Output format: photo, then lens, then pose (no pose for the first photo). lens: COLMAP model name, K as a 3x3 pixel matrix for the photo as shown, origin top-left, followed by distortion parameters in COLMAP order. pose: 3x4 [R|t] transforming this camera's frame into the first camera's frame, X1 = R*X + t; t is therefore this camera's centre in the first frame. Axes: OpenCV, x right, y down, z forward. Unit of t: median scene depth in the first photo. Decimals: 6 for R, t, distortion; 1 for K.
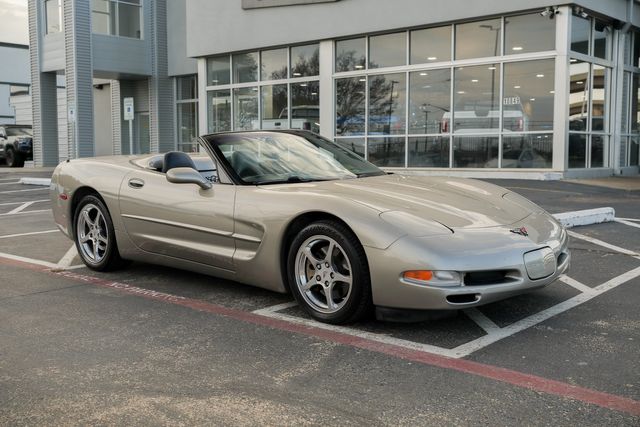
lens RADIAL K [[695.6, 0, 320.0], [0, 695.6, 213.5], [0, 0, 1]] dist [0.004400, 0.021401]
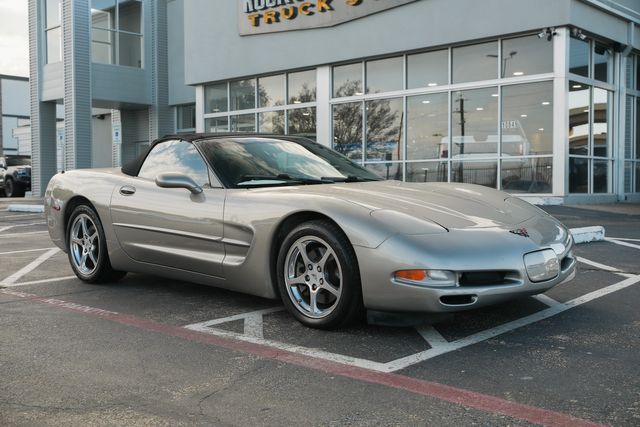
lens RADIAL K [[706.2, 0, 320.0], [0, 706.2, 213.5], [0, 0, 1]] dist [0.007989, 0.002573]
pose [[0.999912, -0.000541, -0.013250, 0.021189], [-0.000092, 0.998862, -0.047685, 0.008407], [0.013261, 0.047682, 0.998775, 0.015557]]
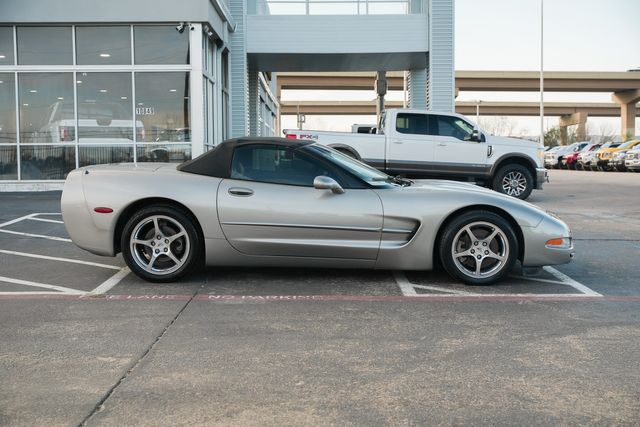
lens RADIAL K [[767.2, 0, 320.0], [0, 767.2, 213.5], [0, 0, 1]] dist [0.006398, 0.007626]
pose [[0.740030, -0.043449, 0.671169, -0.254365], [0.058107, 0.998310, 0.000559, -0.002508], [-0.670060, 0.038586, 0.741304, 0.028262]]
